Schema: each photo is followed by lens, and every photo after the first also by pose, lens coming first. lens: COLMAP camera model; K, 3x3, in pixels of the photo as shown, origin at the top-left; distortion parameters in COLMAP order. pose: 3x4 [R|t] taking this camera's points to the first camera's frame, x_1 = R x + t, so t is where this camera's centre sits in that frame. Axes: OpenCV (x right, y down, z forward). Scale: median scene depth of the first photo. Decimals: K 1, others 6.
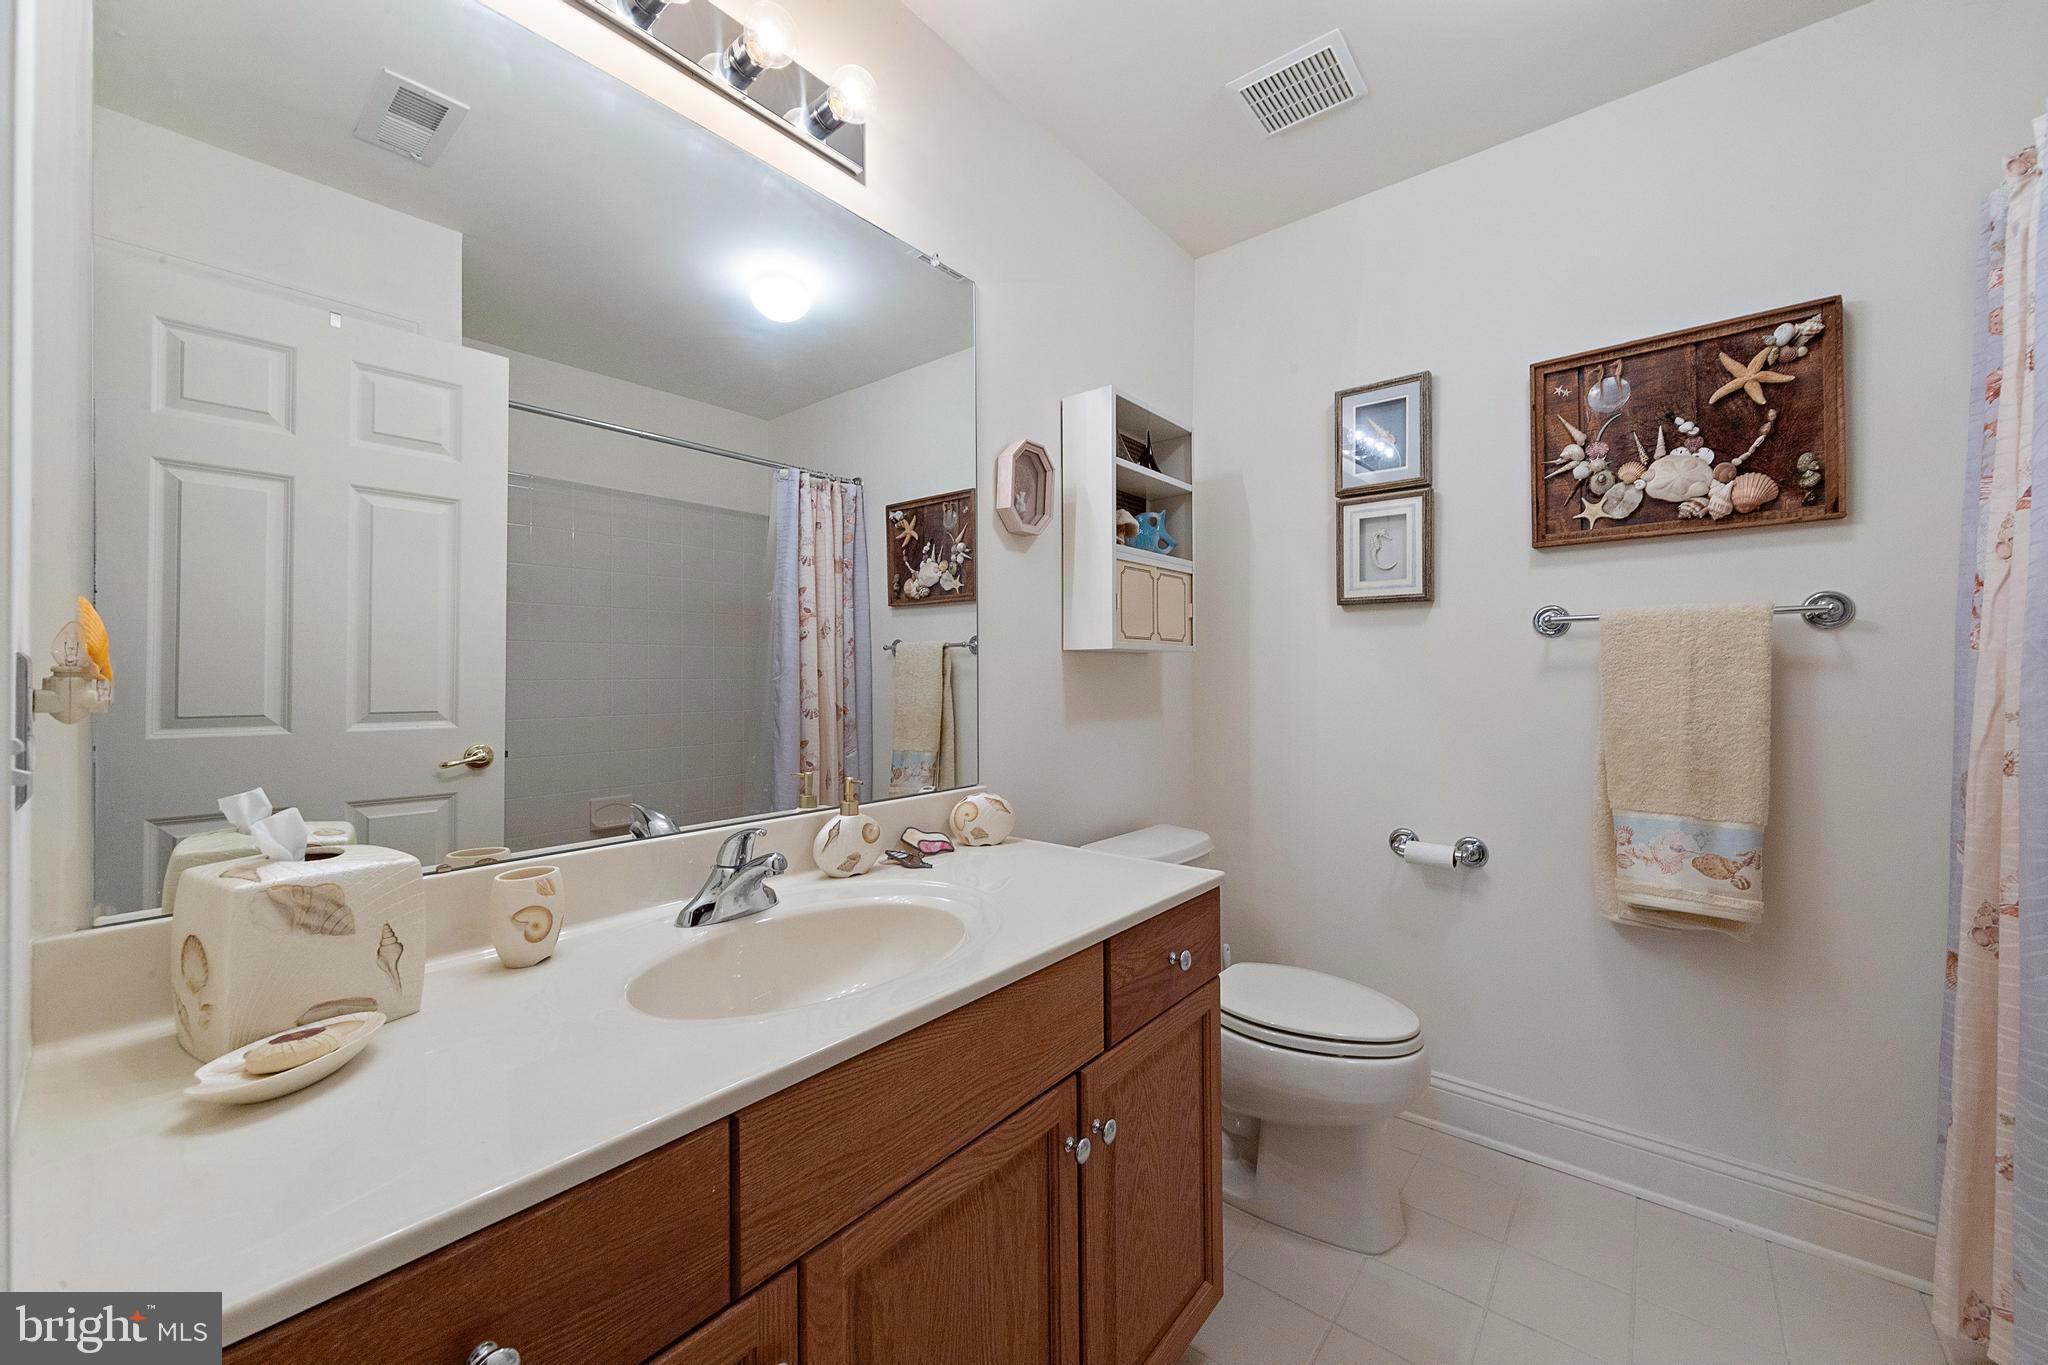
lens RADIAL K [[792.4, 0, 1026.3], [0, 792.4, 666.8], [0, 0, 1]] dist [-0.000132, -0.000049]
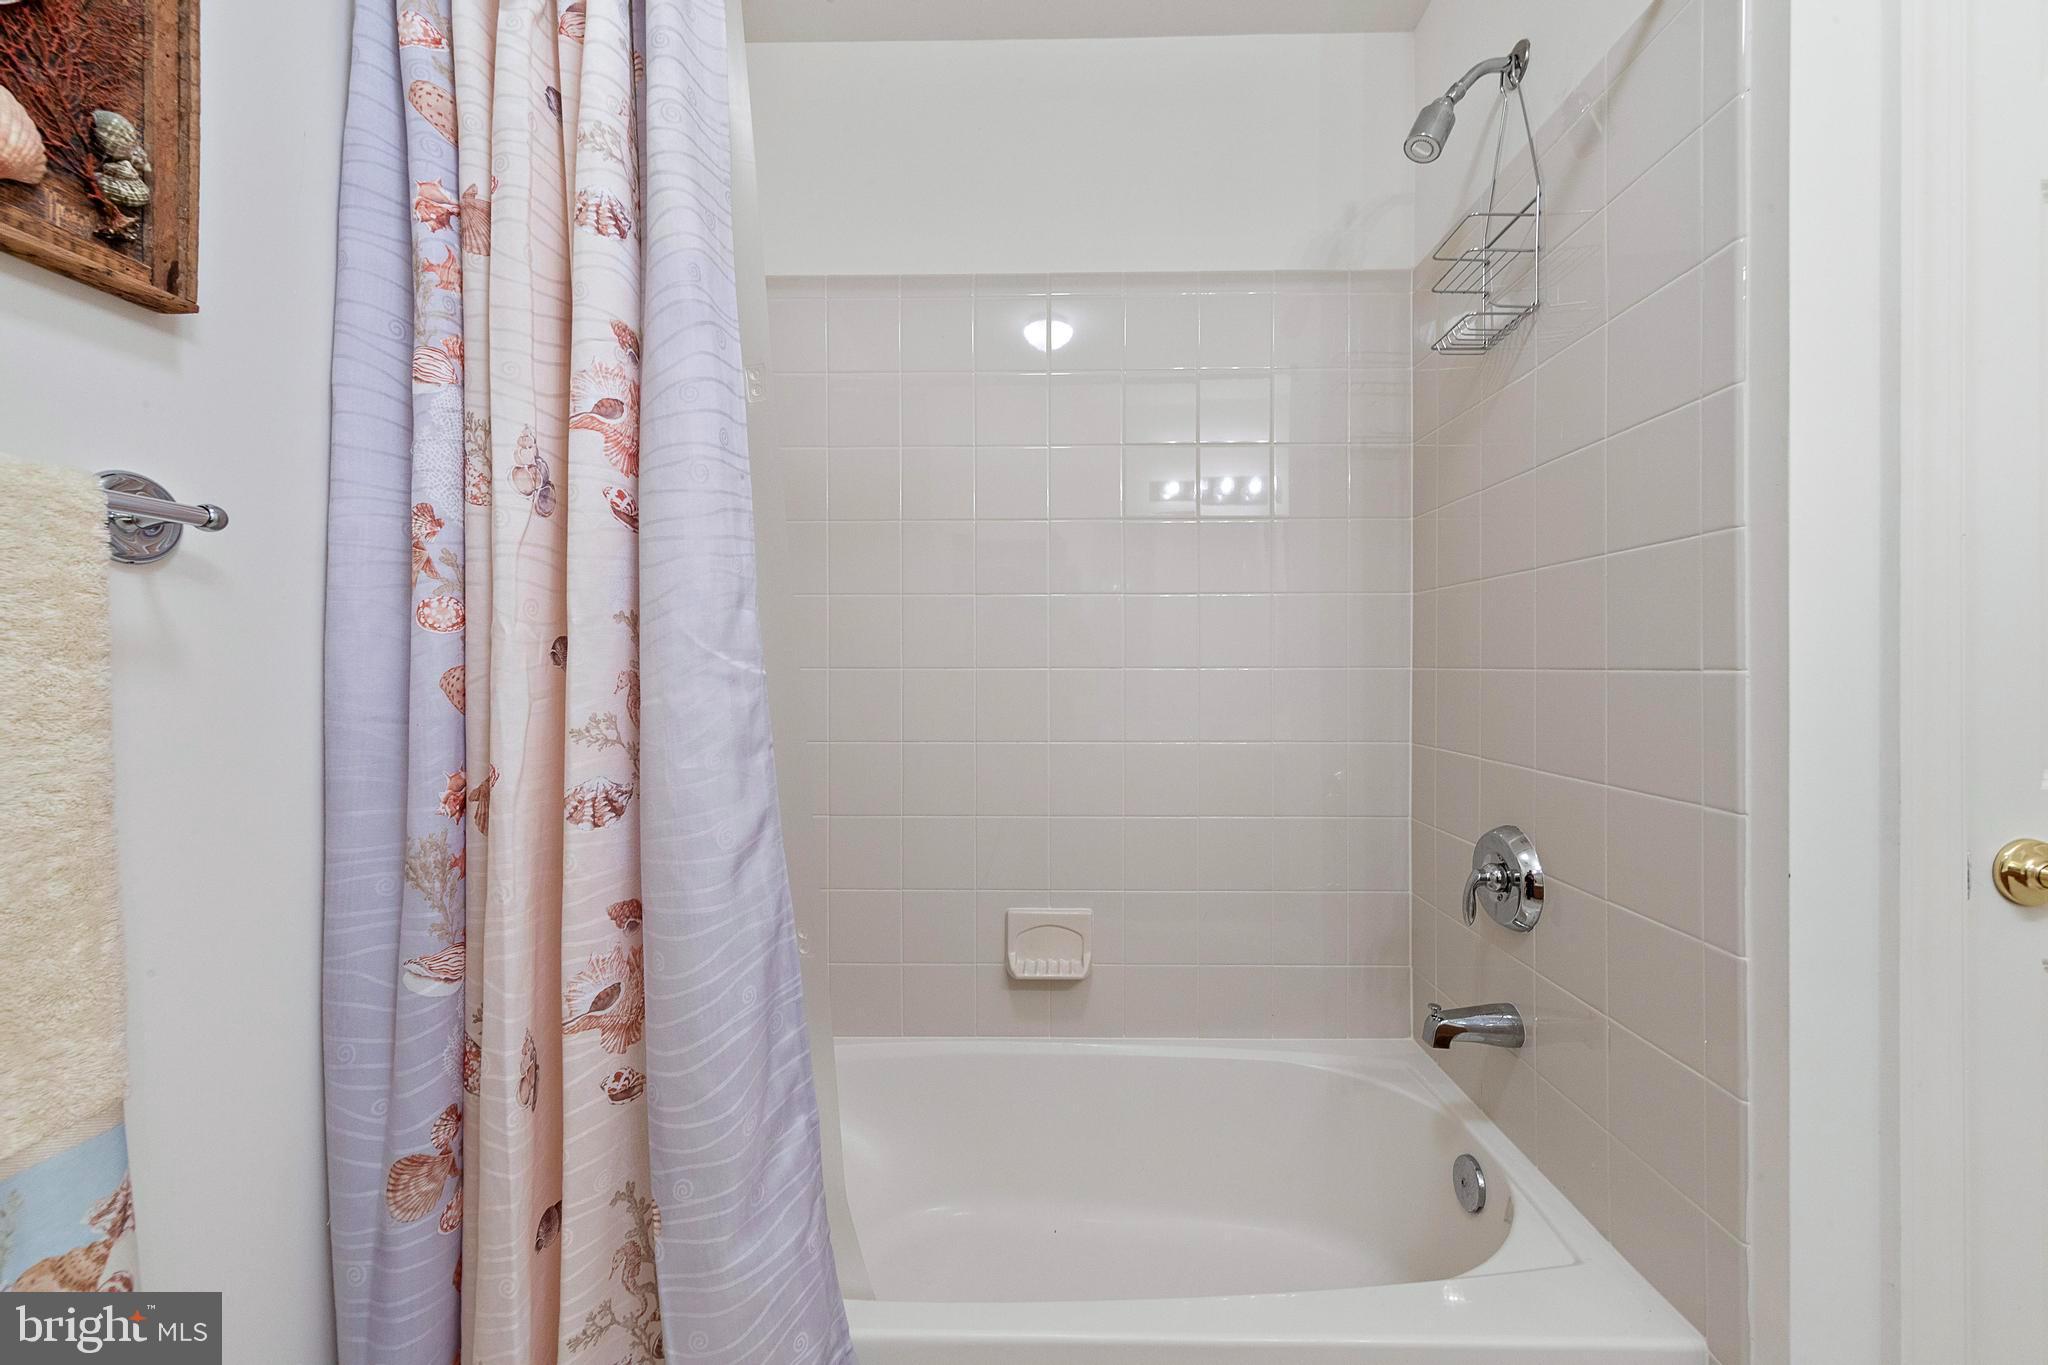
lens RADIAL K [[792.4, 0, 1026.3], [0, 792.4, 666.8], [0, 0, 1]] dist [-0.000132, -0.000049]
pose [[-0.621927, 0.001992, 0.783073, 0.397669], [-0.008403, 0.999922, -0.009218, 0.004199], [-0.783030, -0.012313, -0.621862, 0.885631]]
